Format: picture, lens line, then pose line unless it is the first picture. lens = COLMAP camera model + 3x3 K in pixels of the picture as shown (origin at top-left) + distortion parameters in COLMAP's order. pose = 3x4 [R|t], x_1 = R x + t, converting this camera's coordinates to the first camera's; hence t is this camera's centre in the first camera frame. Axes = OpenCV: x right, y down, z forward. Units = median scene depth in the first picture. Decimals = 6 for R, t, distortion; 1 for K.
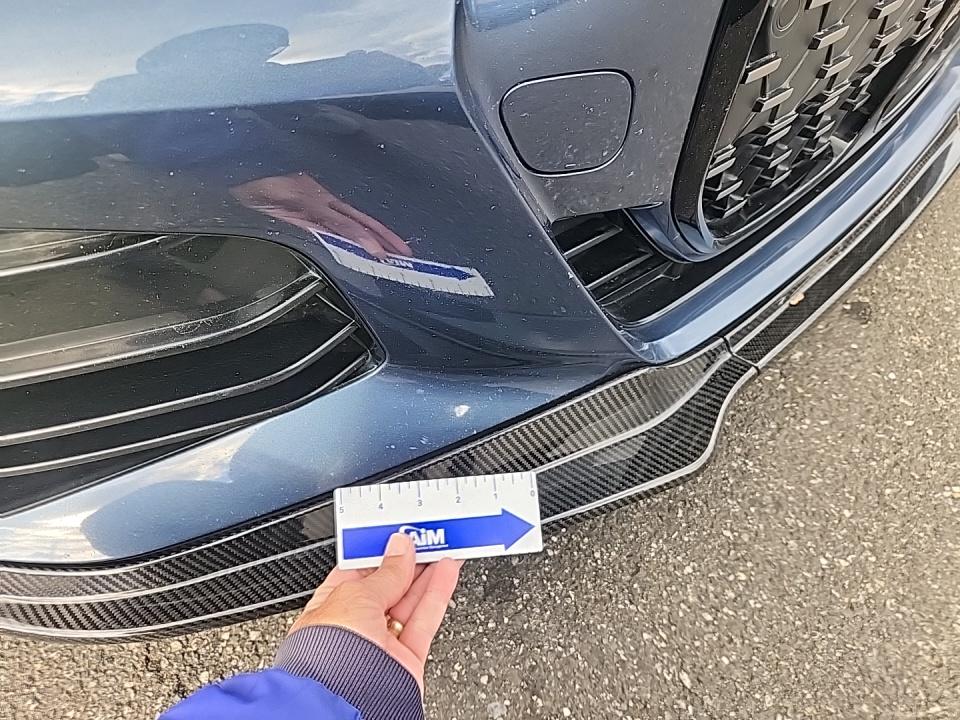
lens RADIAL K [[655.7, 0, 476.9], [0, 655.7, 353.3], [0, 0, 1]] dist [0.057439, -0.056544]
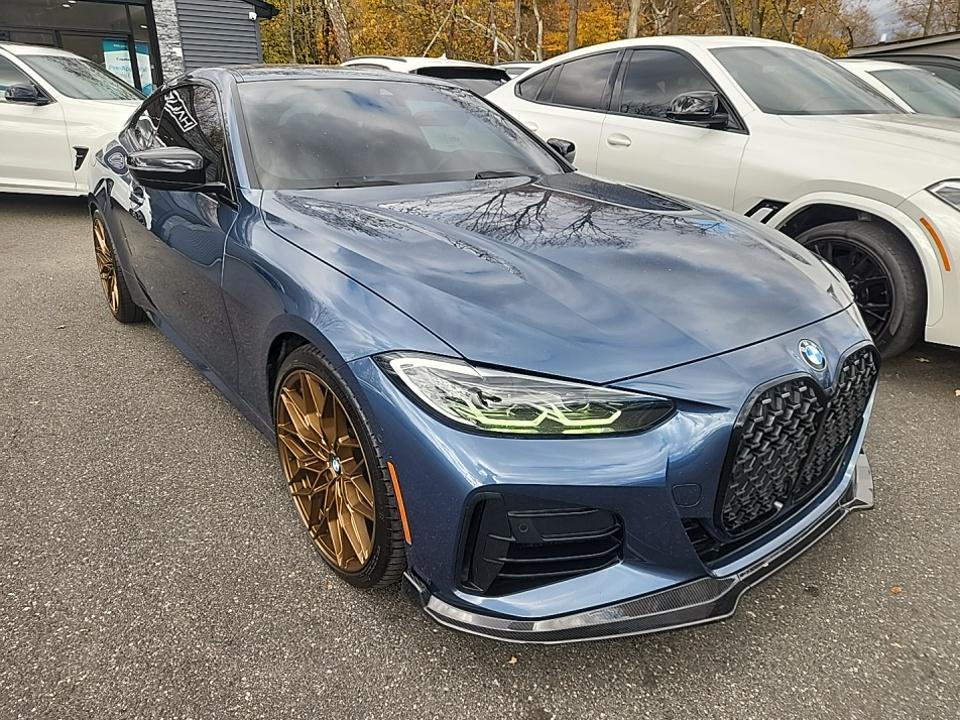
lens RADIAL K [[655.7, 0, 476.9], [0, 655.7, 353.3], [0, 0, 1]] dist [0.057439, -0.056544]
pose [[0.993280, 0.077121, -0.086297, -0.446476], [-0.108922, 0.874978, -0.471751, 0.497292], [0.039126, 0.477981, 0.877498, -1.587549]]
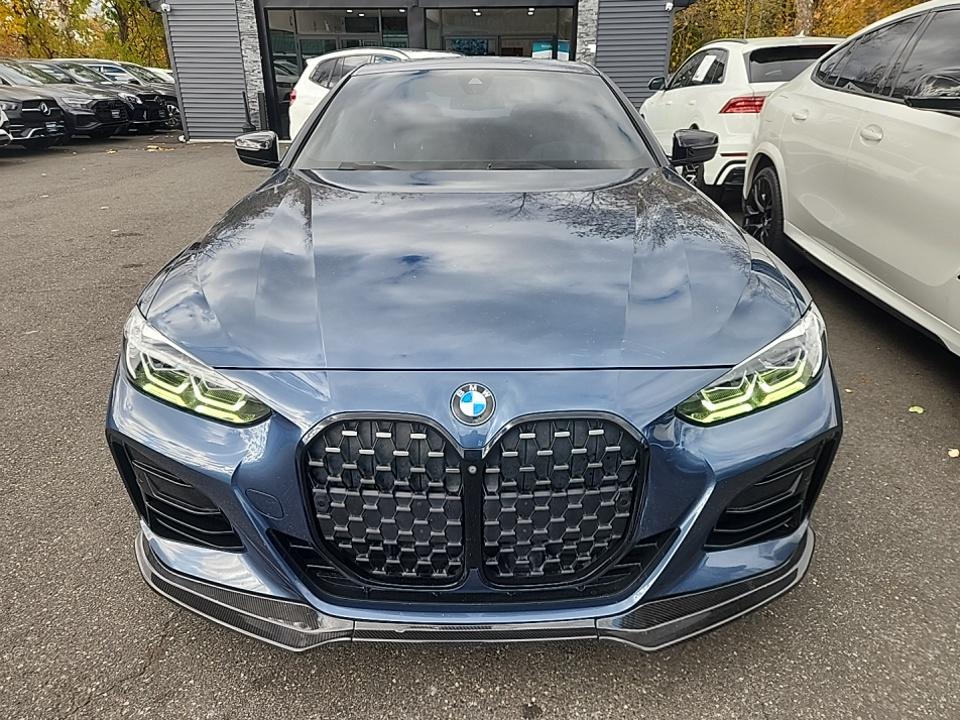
lens RADIAL K [[655.7, 0, 476.9], [0, 655.7, 353.3], [0, 0, 1]] dist [0.057439, -0.056544]
pose [[0.717121, 0.276838, -0.639608, 1.678591], [-0.535956, 0.805703, -0.252180, -0.378901], [0.445521, 0.523645, 0.726159, -0.905157]]
